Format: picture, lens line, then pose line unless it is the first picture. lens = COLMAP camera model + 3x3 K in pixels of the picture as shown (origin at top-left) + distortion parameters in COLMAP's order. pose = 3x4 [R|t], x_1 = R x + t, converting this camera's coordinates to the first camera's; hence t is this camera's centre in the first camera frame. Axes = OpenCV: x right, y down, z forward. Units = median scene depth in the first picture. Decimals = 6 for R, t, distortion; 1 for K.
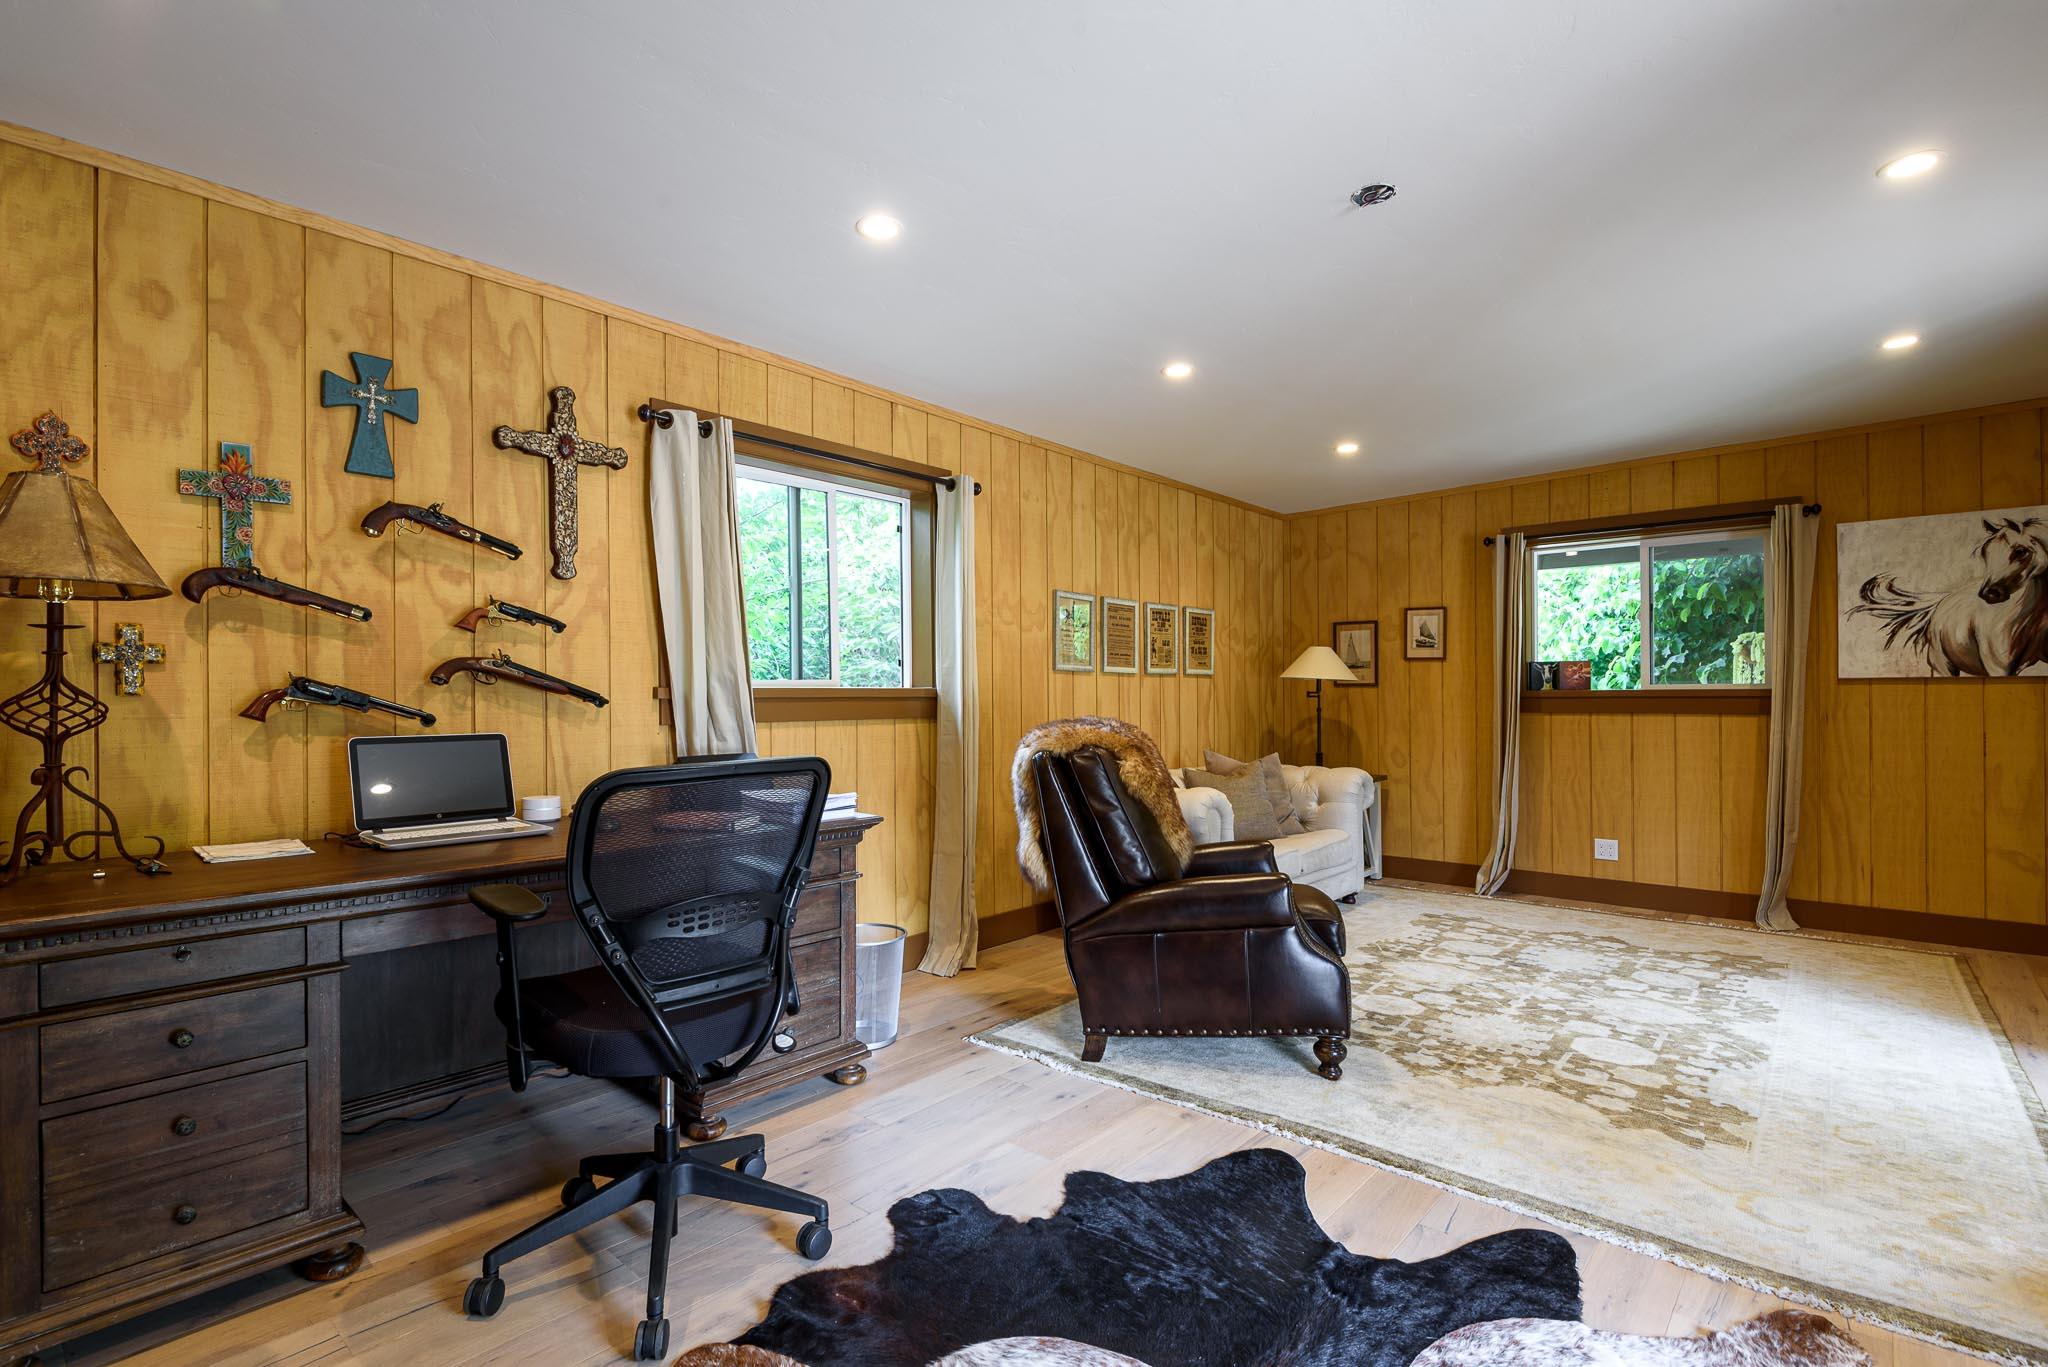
lens RADIAL K [[993.8, 0, 1025.7], [0, 993.8, 695.5], [0, 0, 1]] dist [0.001078, 0.000120]
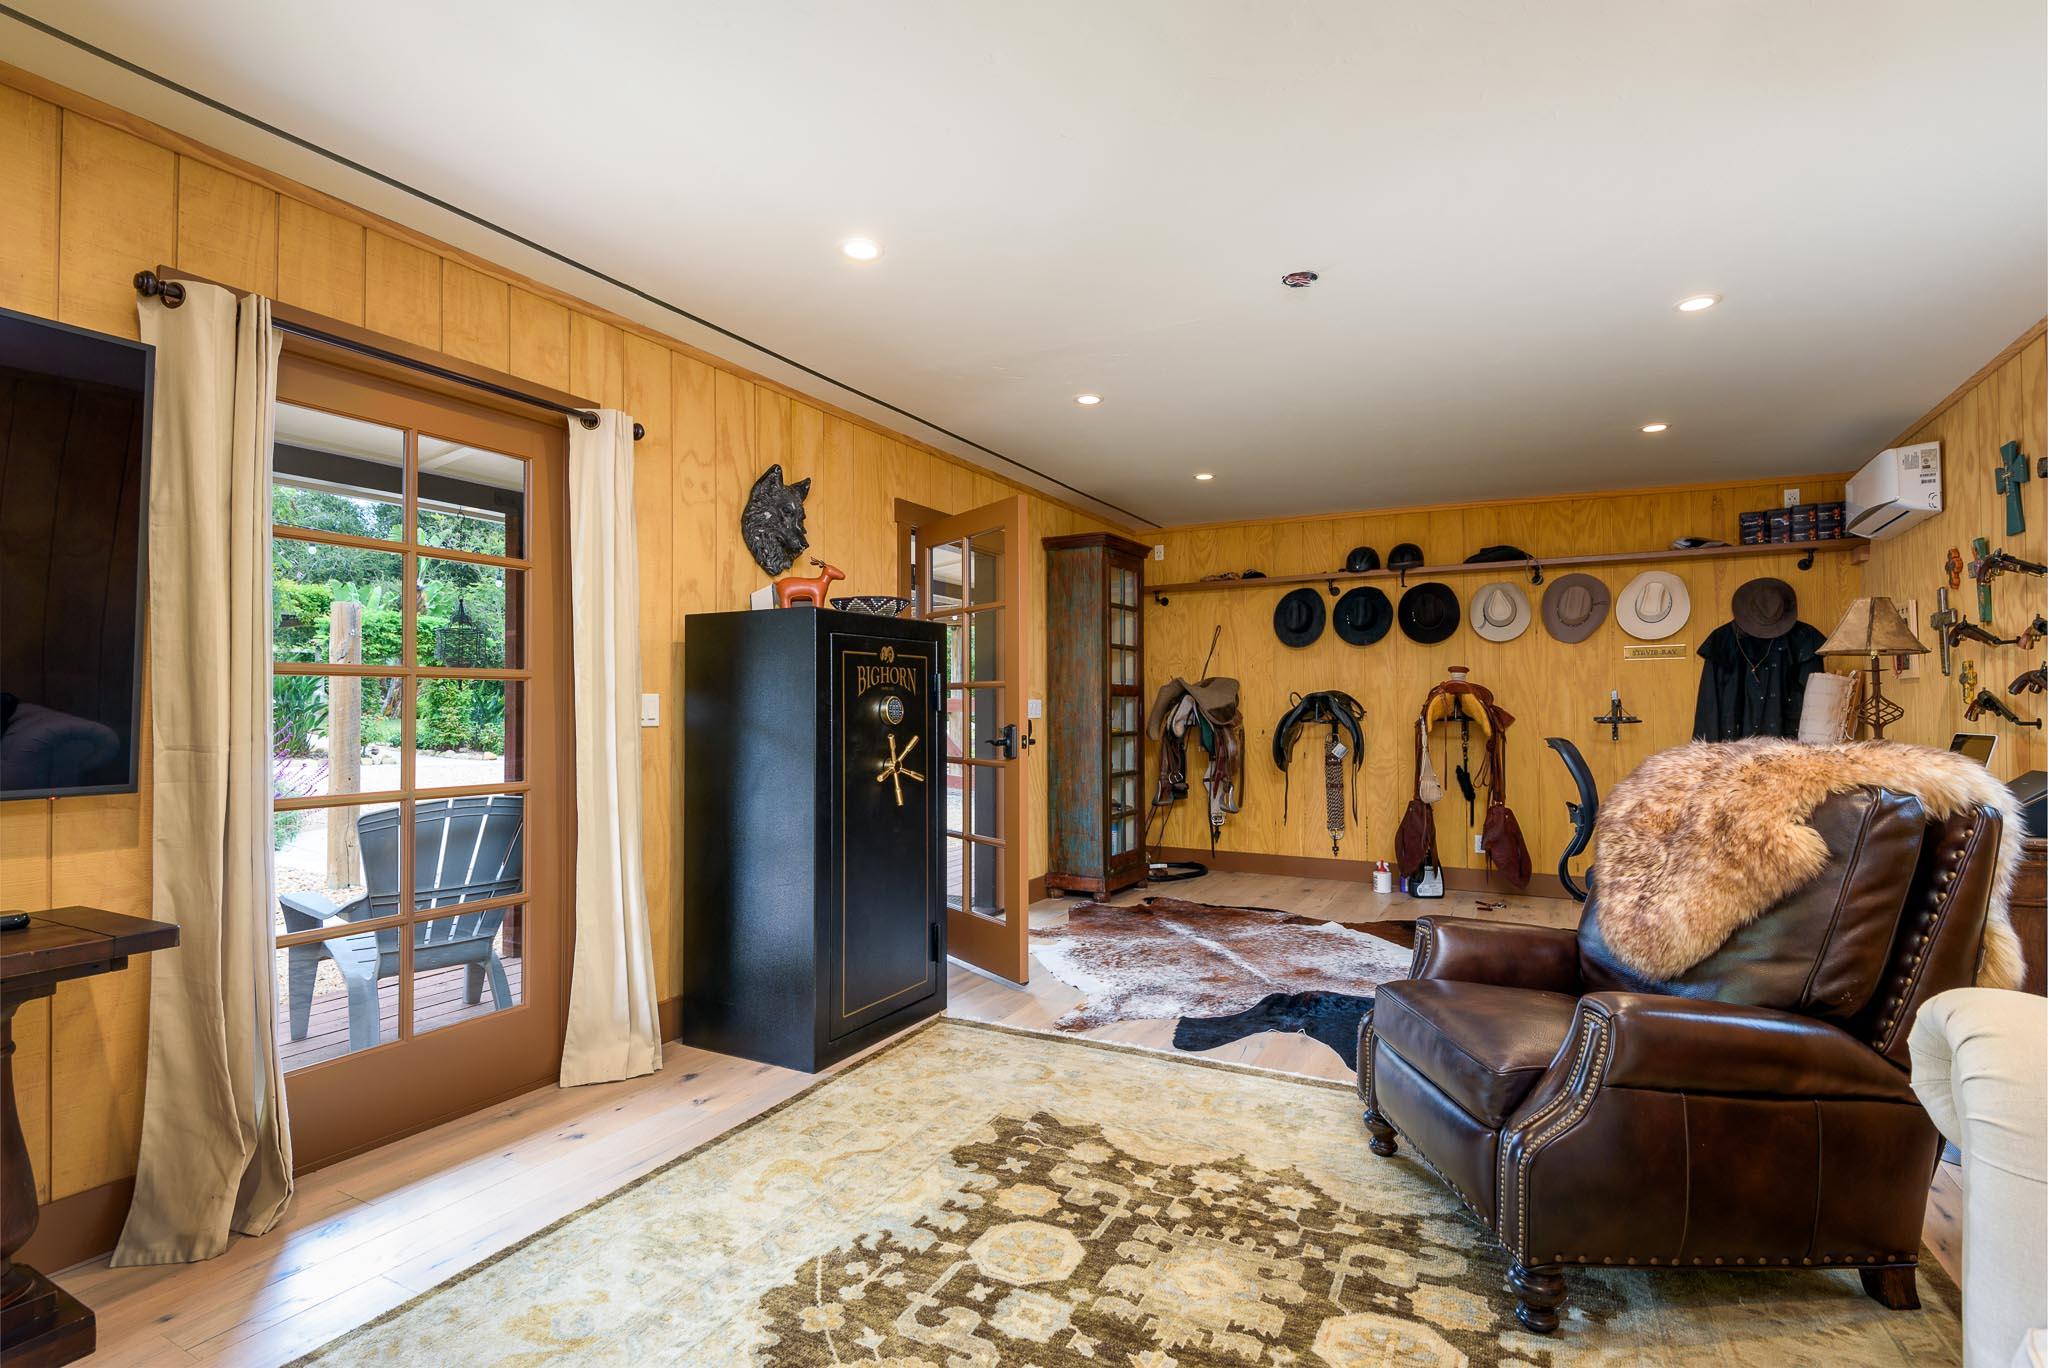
lens RADIAL K [[993.8, 0, 1023.3], [0, 993.8, 693.1], [0, 0, 1]] dist [0.001078, 0.000120]
pose [[-0.977696, 0.001645, -0.210019, 0.751434], [0.004713, 0.999889, -0.014108, -0.001429], [0.209972, -0.014783, -0.977596, 1.692504]]
